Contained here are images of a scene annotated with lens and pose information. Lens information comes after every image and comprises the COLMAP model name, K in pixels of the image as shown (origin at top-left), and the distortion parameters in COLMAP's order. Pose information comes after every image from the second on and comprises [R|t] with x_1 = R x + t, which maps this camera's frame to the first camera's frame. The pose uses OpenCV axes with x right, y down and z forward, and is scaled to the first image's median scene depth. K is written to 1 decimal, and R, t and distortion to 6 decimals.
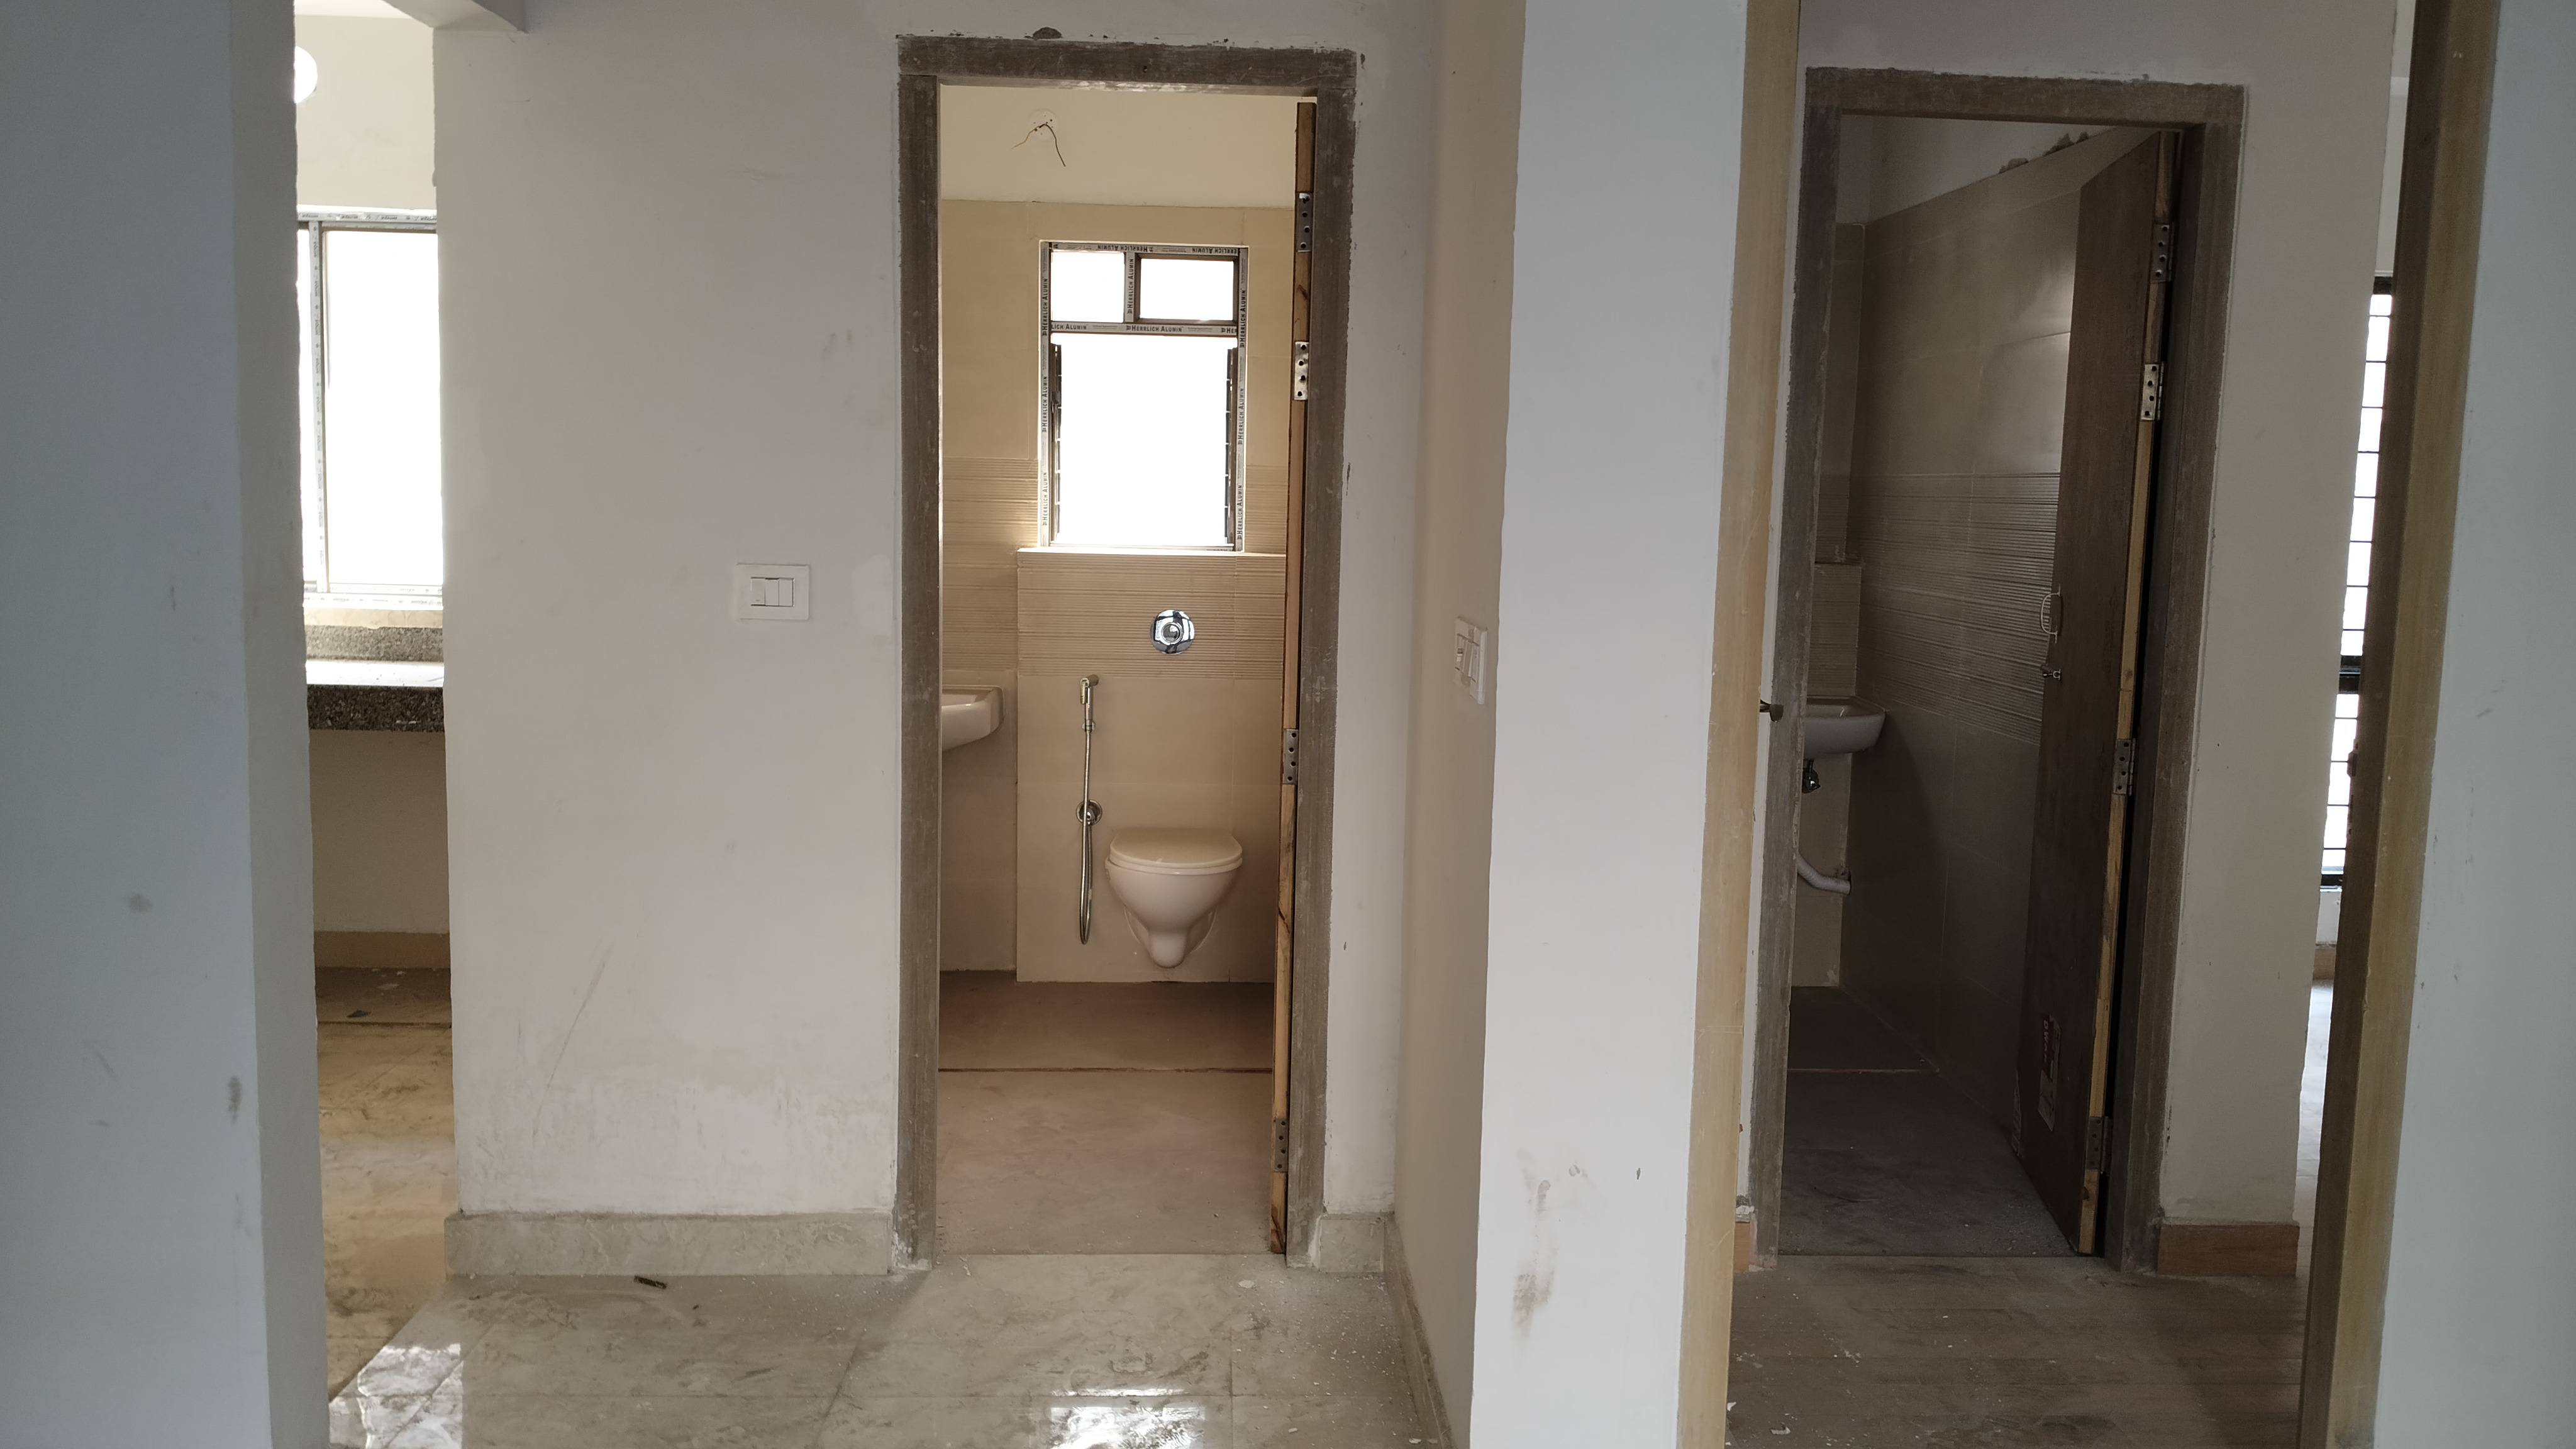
lens RADIAL K [[1935.0, 0, 1357.2], [0, 1935.0, 723.2], [0, 0, 1]] dist [0.047862, -0.274981]
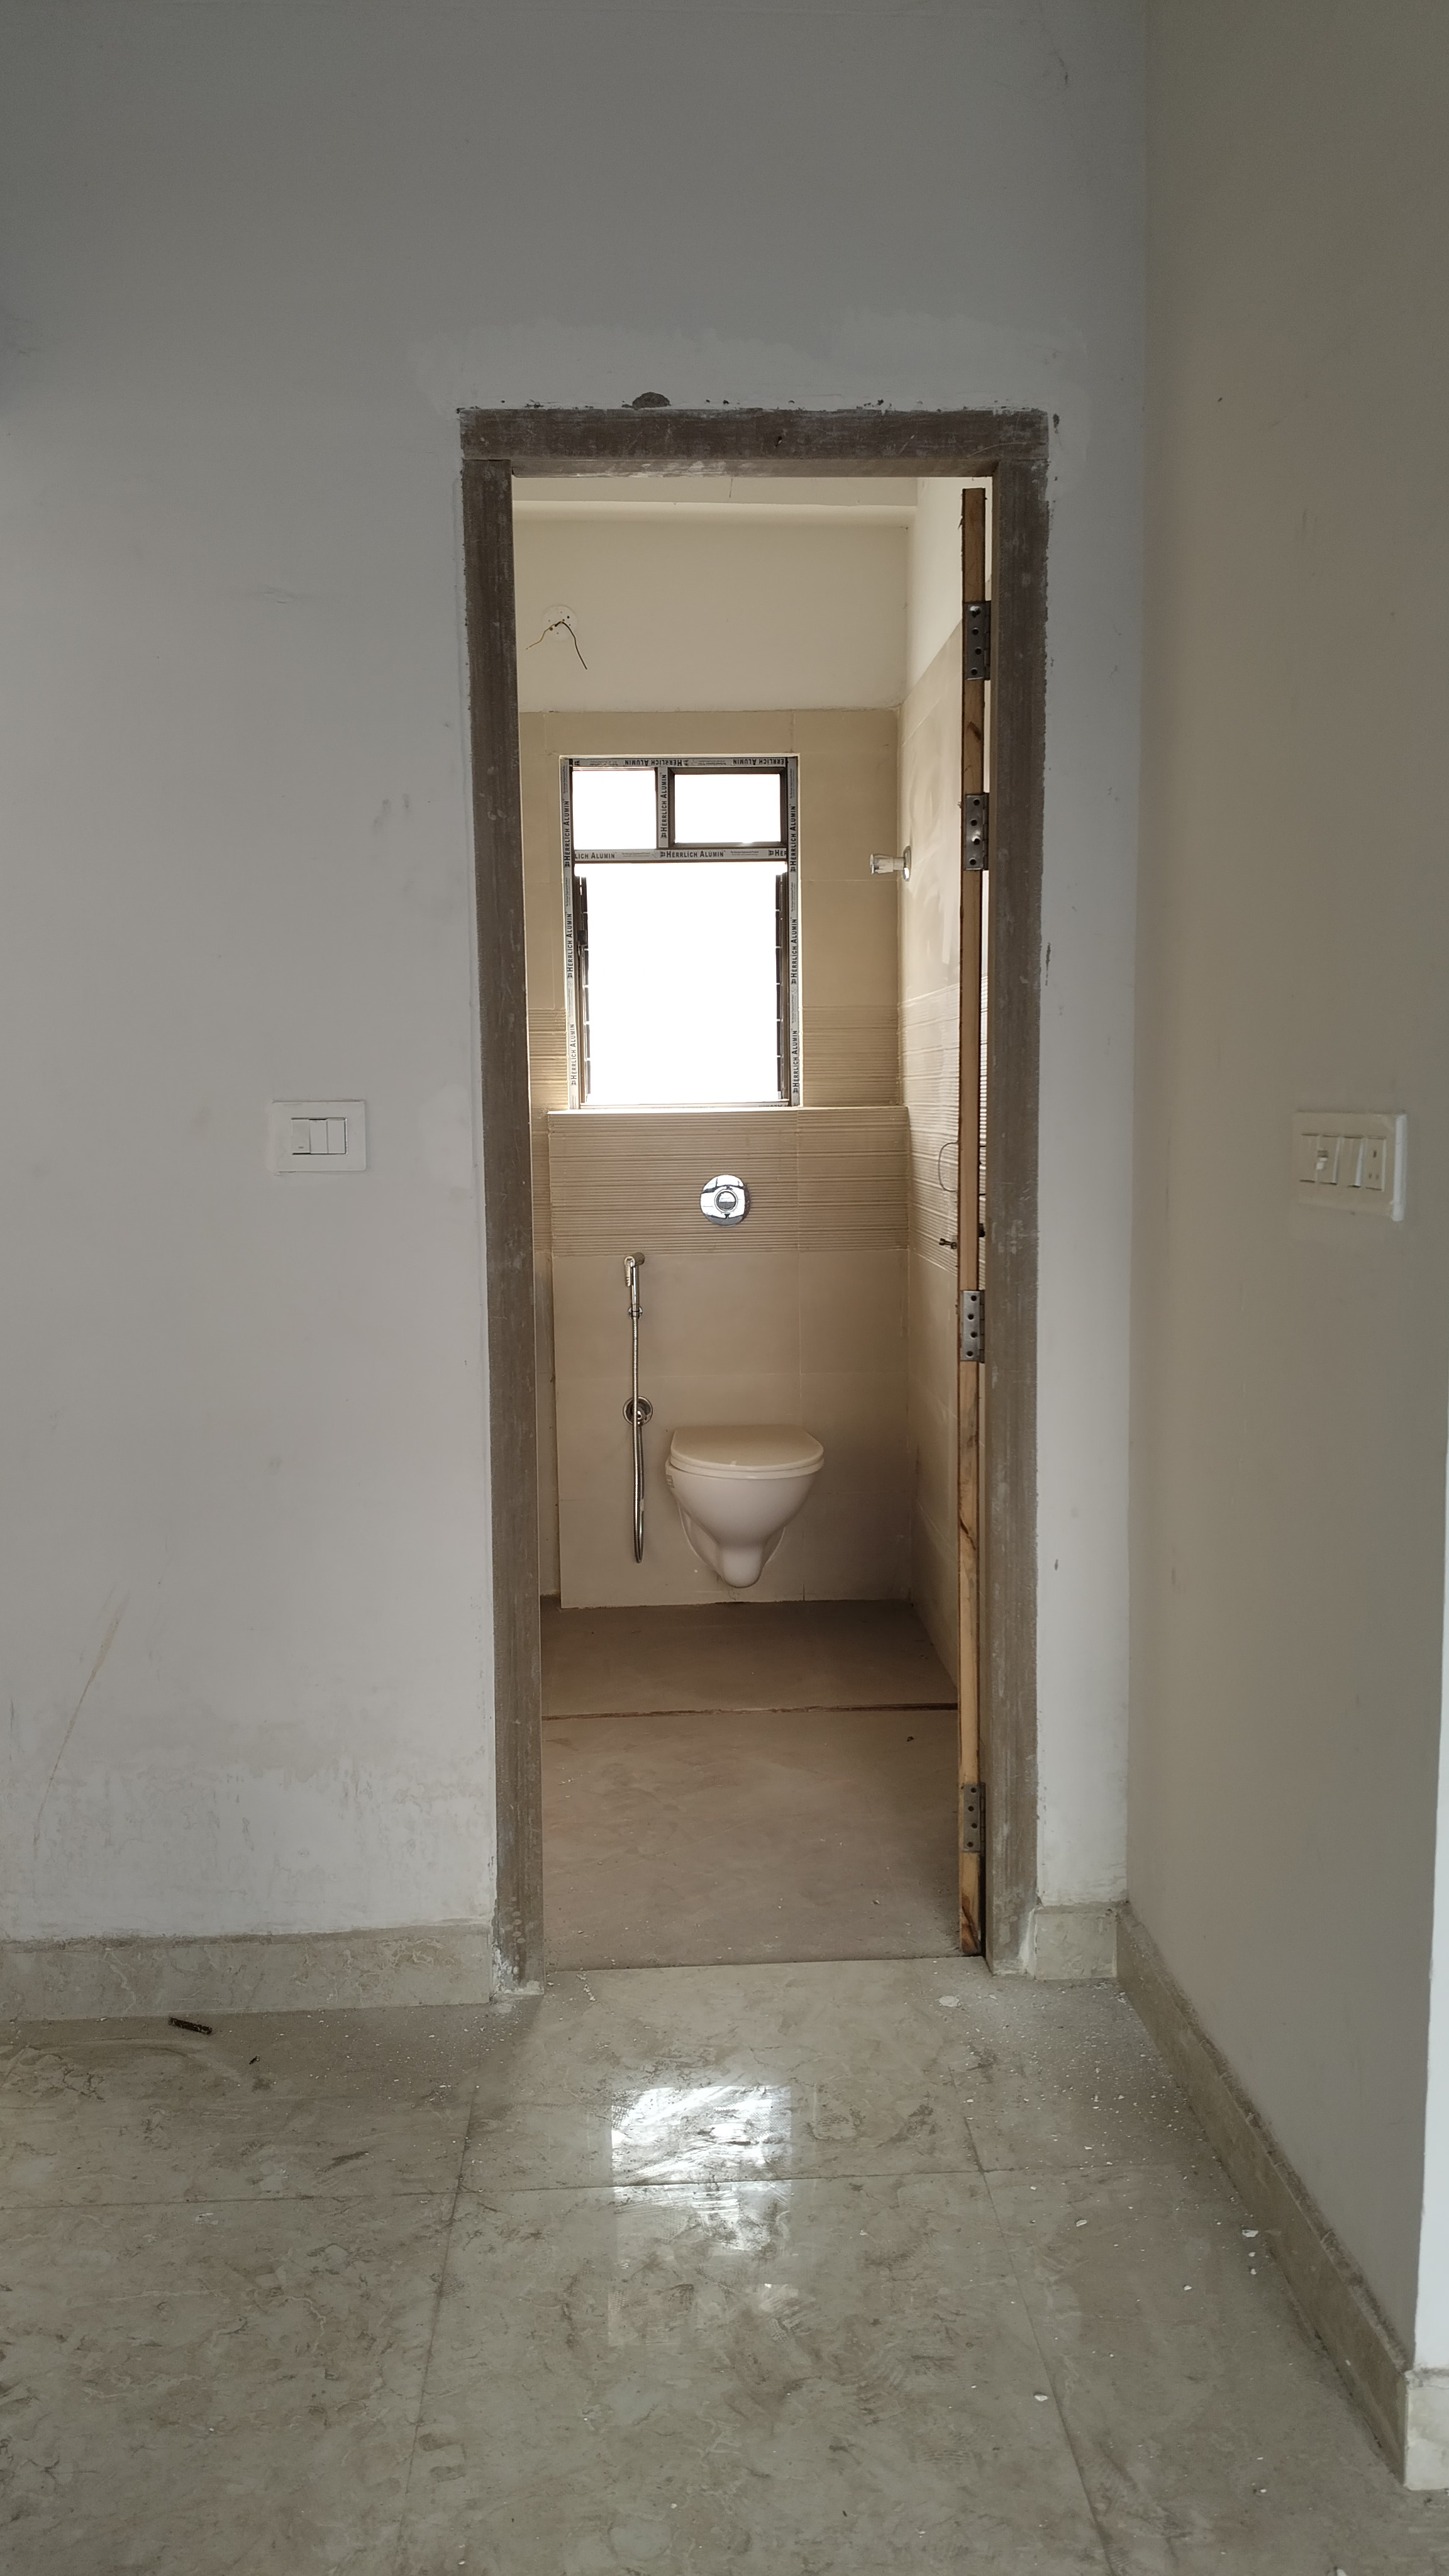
lens RADIAL K [[1914.7, 0, 757.7], [0, 1914.7, 1318.3], [0, 0, 1]] dist [0.030831, -0.202634]
pose [[0.999223, -0.036157, -0.015698, -0.109978], [0.036119, 0.999344, -0.002687, 0.013027], [0.015785, 0.002118, 0.999873, 0.221509]]
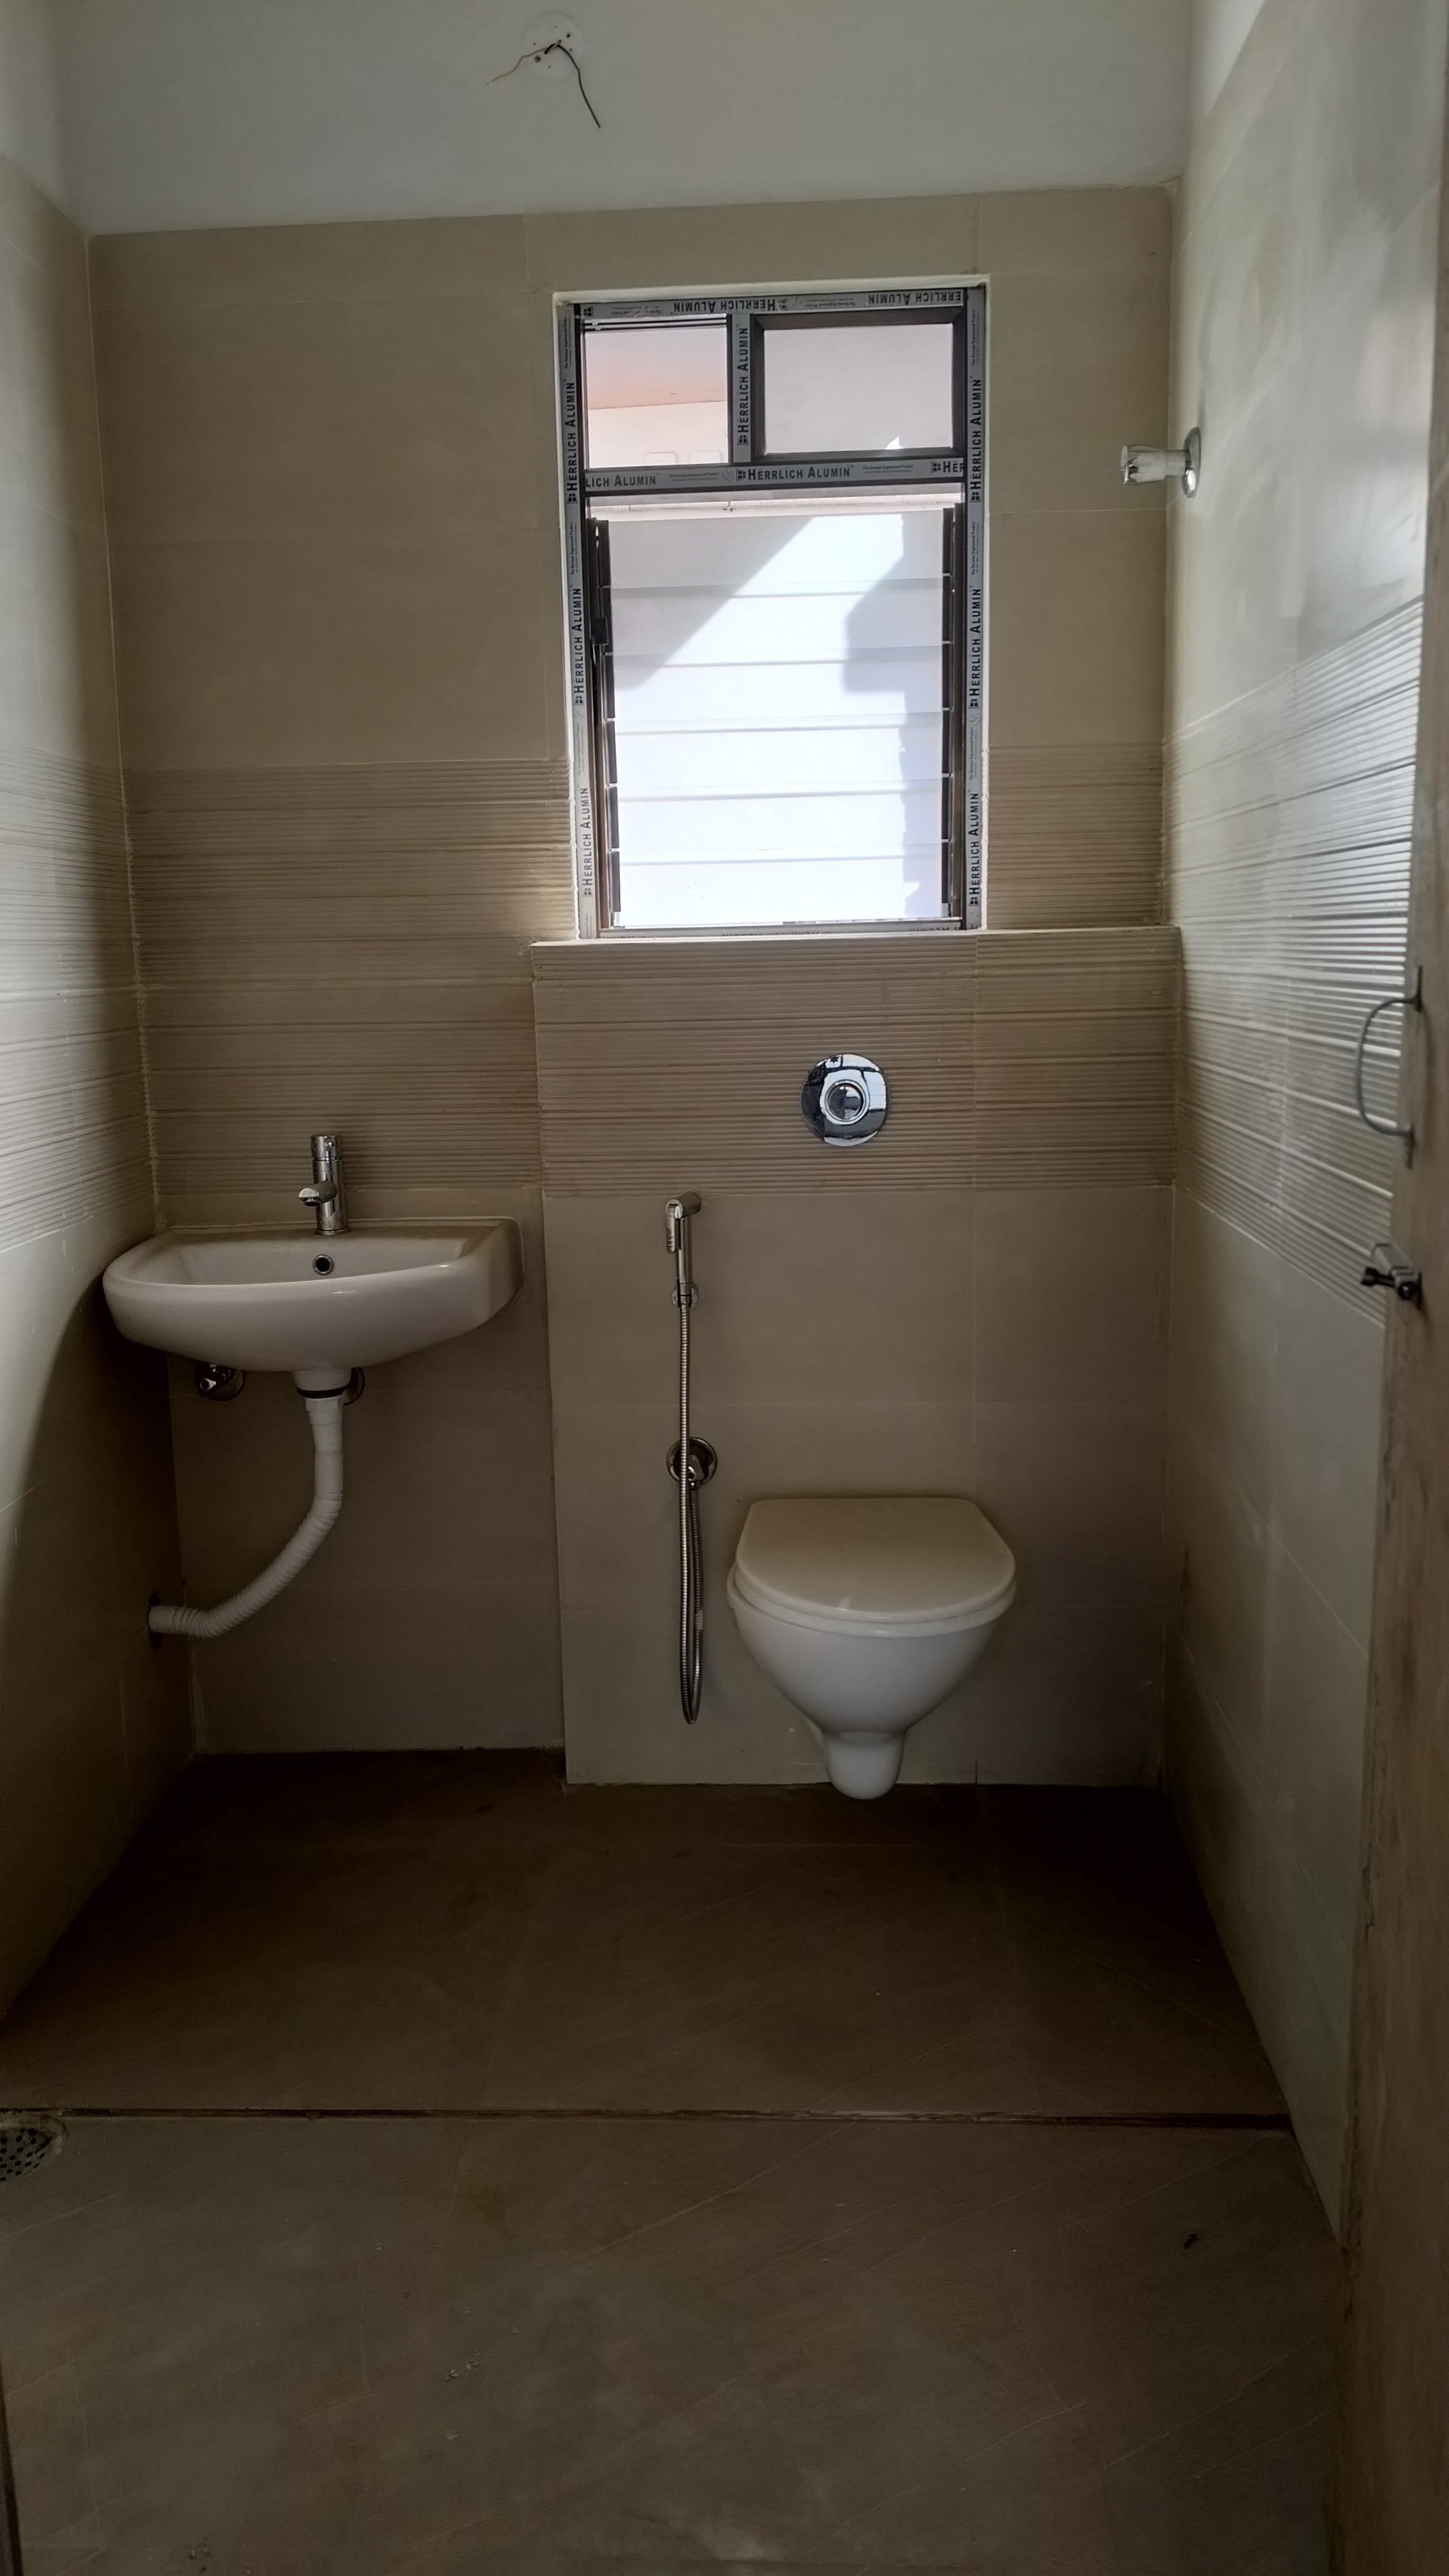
lens RADIAL K [[1920.9, 0, 724.5], [0, 1920.9, 1288.0], [0, 0, 1]] dist [0.138001, -0.391580]
pose [[0.991653, -0.023350, -0.126807, -0.102879], [0.030681, 0.997950, 0.056167, -0.043767], [0.125235, -0.059589, 0.990336, 0.798878]]
